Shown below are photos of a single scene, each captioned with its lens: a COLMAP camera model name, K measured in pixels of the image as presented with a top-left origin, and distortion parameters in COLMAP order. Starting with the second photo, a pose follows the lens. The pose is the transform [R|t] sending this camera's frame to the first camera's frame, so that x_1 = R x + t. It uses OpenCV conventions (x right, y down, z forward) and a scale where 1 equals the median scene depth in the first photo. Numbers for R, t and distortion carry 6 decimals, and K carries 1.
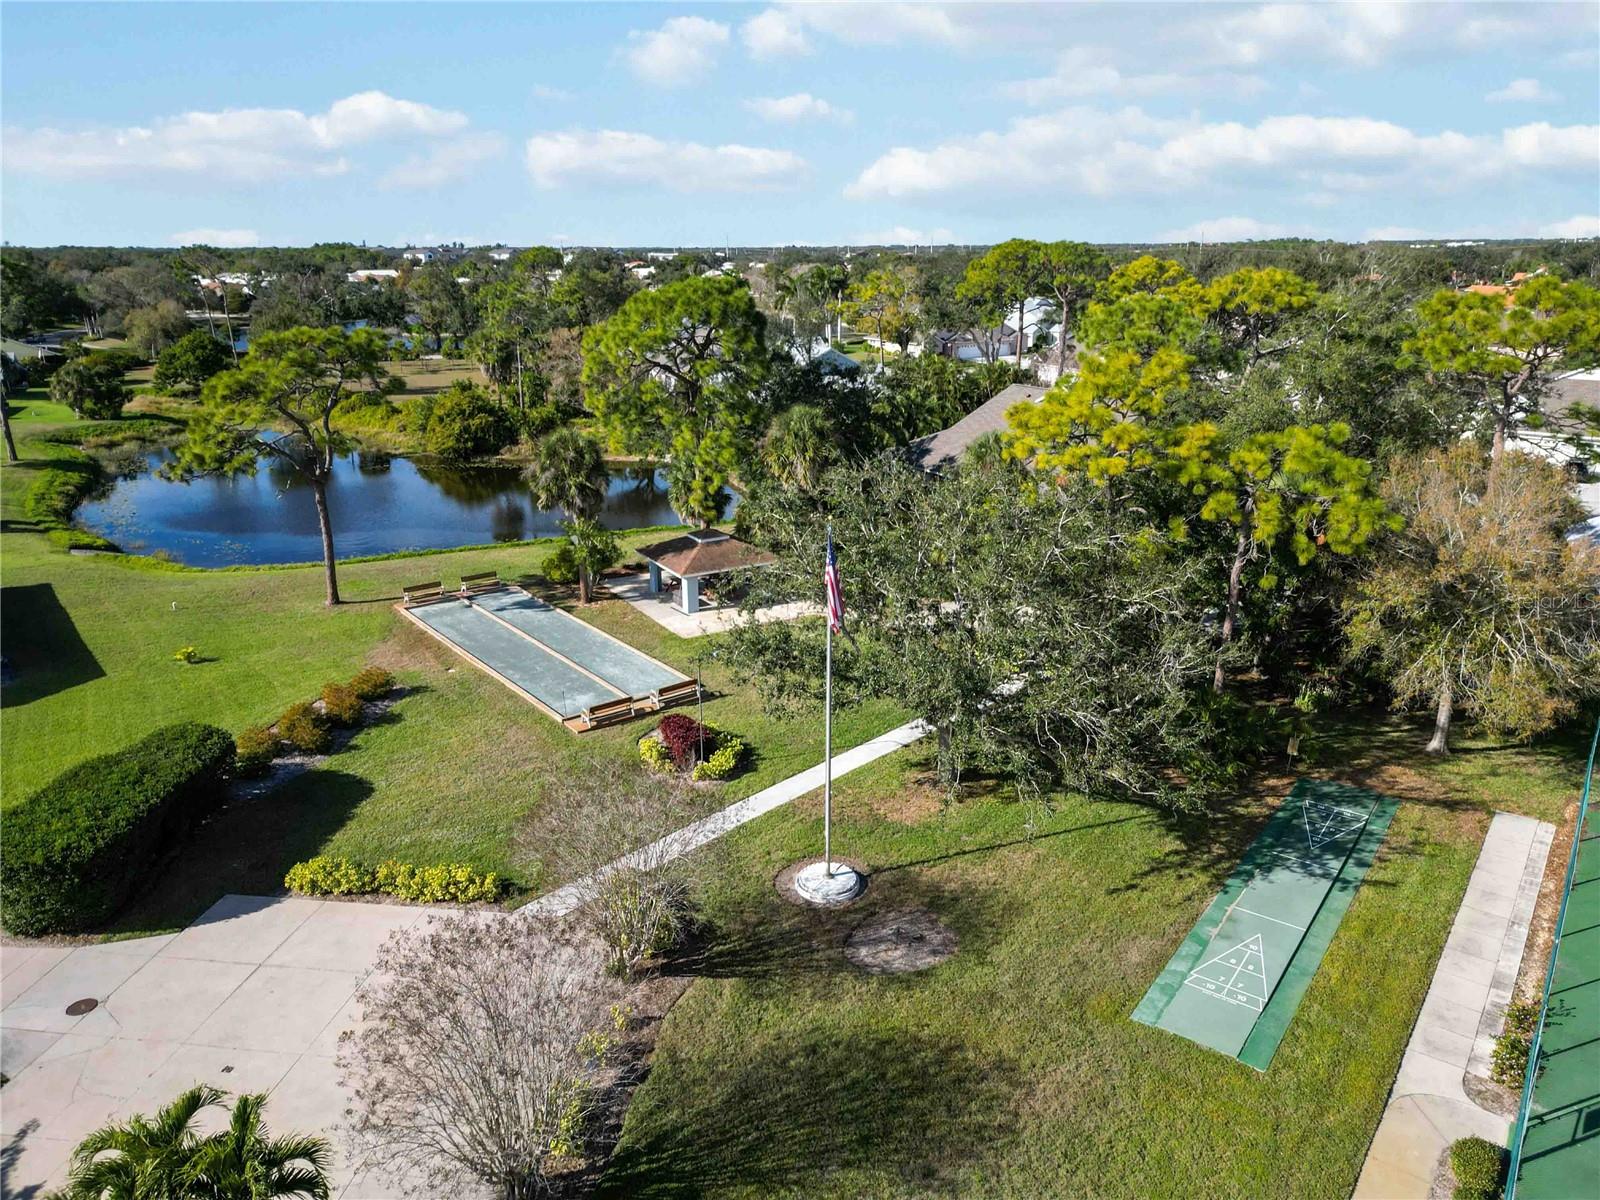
lens RADIAL K [[1113.5, 0, 800.0], [0, 1113.5, 600.0], [0, 0, 1]] dist [0.072533, -0.086238]
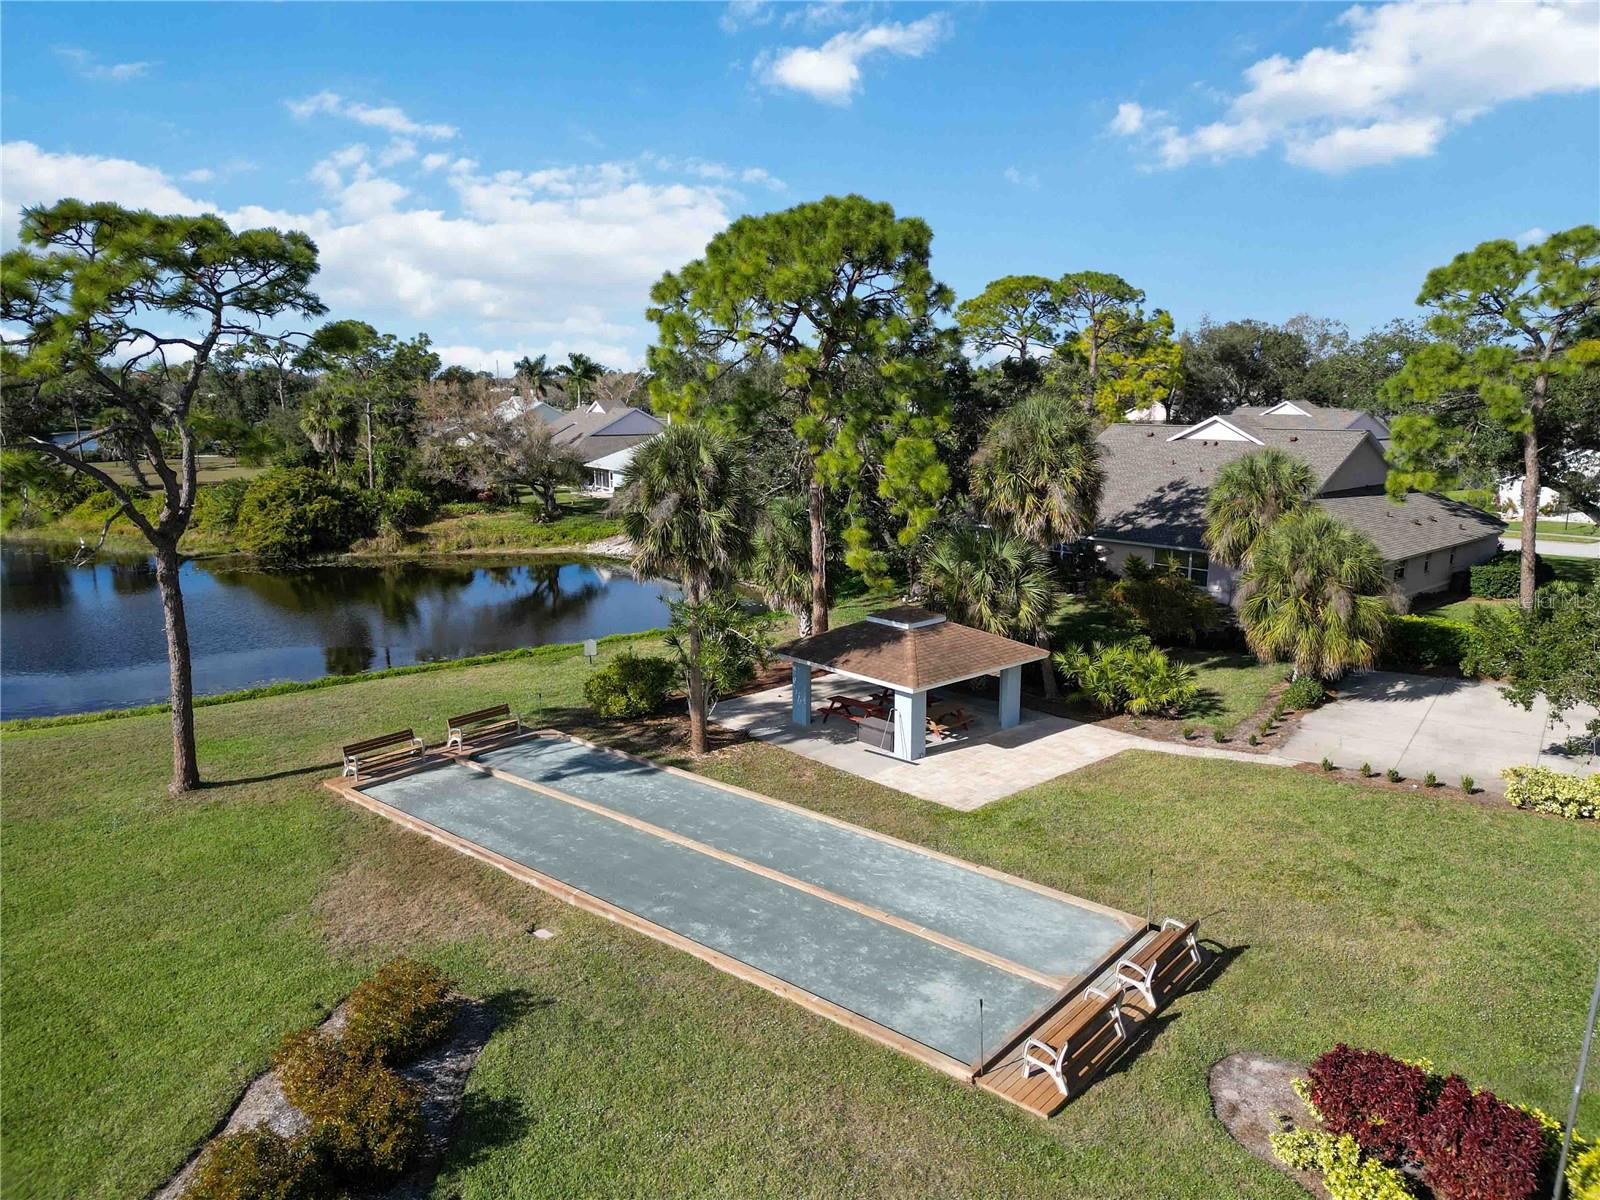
lens RADIAL K [[1113.5, 0, 800.0], [0, 1113.5, 600.0], [0, 0, 1]] dist [0.072533, -0.086238]
pose [[0.978420, -0.036966, 0.203294, -0.182308], [0.059389, 0.992663, -0.105328, -0.007771], [-0.197909, 0.115129, 0.973436, 0.334272]]
